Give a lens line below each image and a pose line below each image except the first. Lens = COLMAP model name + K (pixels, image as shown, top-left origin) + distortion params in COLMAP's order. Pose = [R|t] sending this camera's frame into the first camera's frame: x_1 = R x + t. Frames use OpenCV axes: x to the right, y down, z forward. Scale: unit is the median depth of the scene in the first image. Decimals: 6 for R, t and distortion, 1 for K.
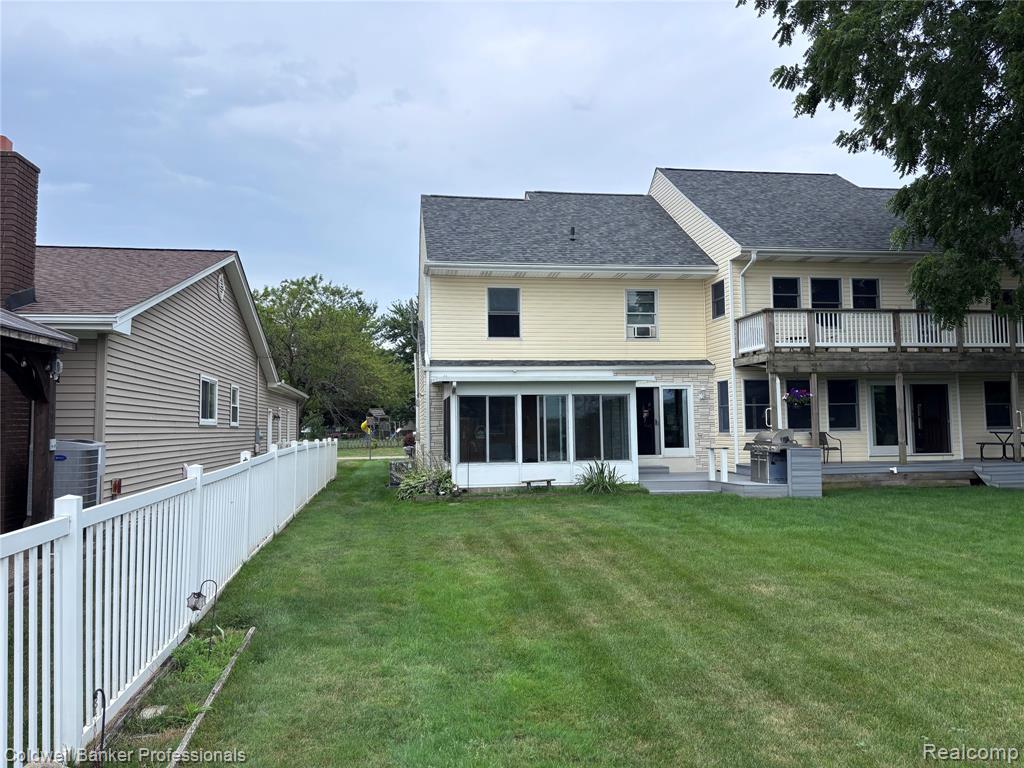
lens RADIAL K [[776.2, 0, 509.0], [0, 776.2, 373.2], [0, 0, 1]] dist [0.052548, -0.051822]
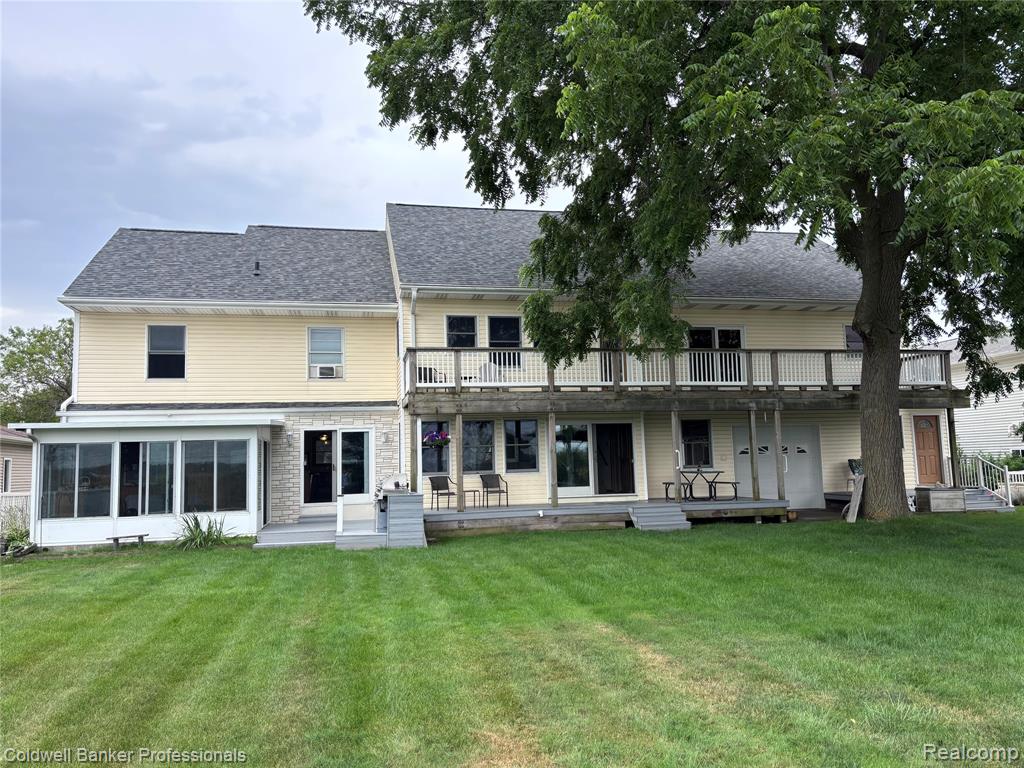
lens RADIAL K [[776.2, 0, 519.3], [0, 776.2, 383.0], [0, 0, 1]] dist [0.052548, -0.051822]
pose [[0.997357, -0.007300, 0.072290, 0.358199], [0.010075, 0.999223, -0.038094, -0.001018], [-0.071956, 0.038721, 0.996656, 0.037944]]
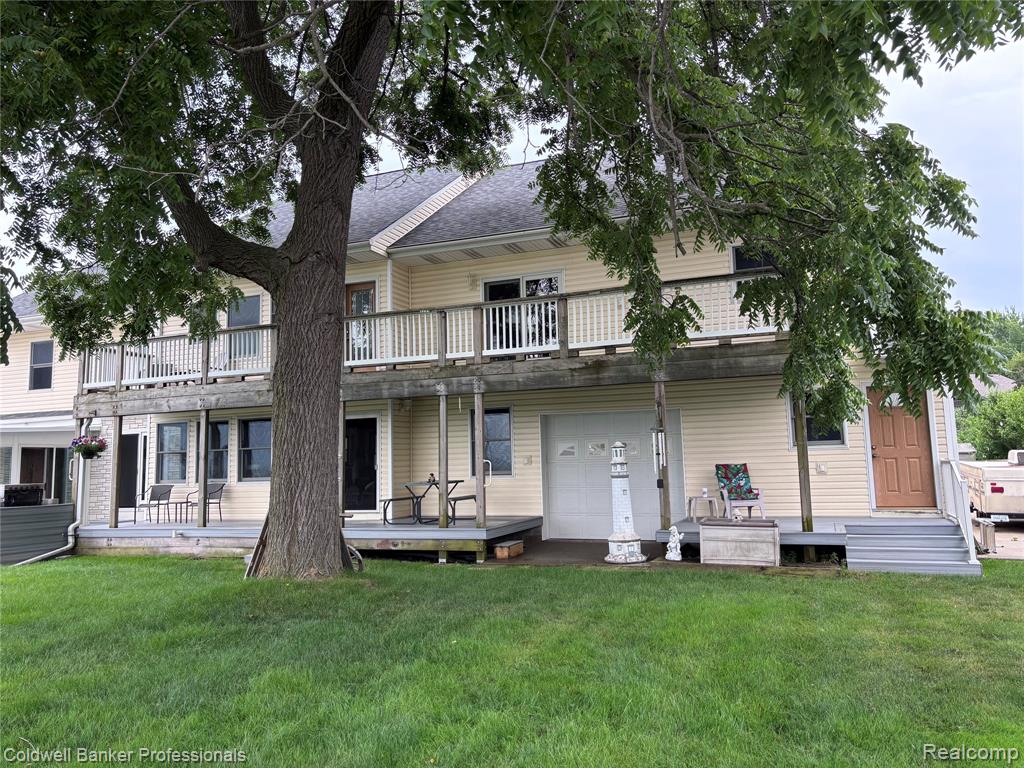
lens RADIAL K [[776.2, 0, 524.5], [0, 776.2, 377.7], [0, 0, 1]] dist [0.052548, -0.051822]
pose [[0.865733, -0.065287, -0.496230, 1.087766], [0.049937, 0.997776, -0.044152, 0.016025], [0.498009, 0.013444, 0.867067, 0.435480]]
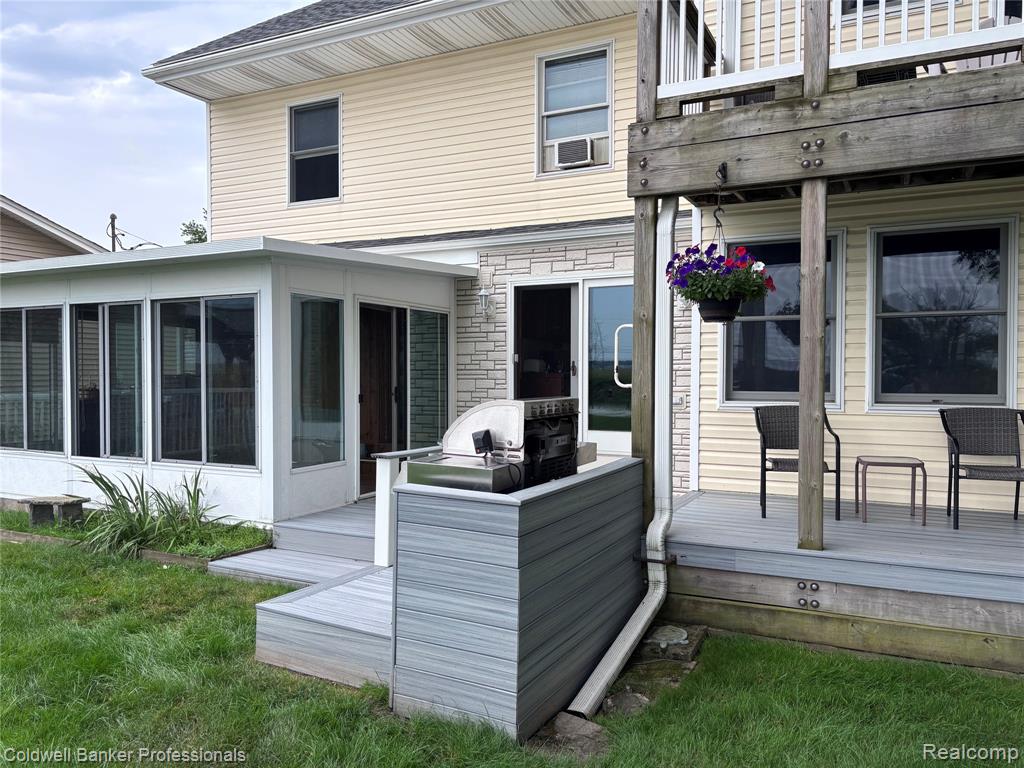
lens RADIAL K [[776.2, 0, 504.3], [0, 776.2, 386.5], [0, 0, 1]] dist [0.052548, -0.051822]
pose [[0.811780, 0.025949, -0.583386, 0.414621], [0.028935, 0.995998, 0.084565, 0.037851], [0.583246, -0.085529, 0.807780, 0.663668]]
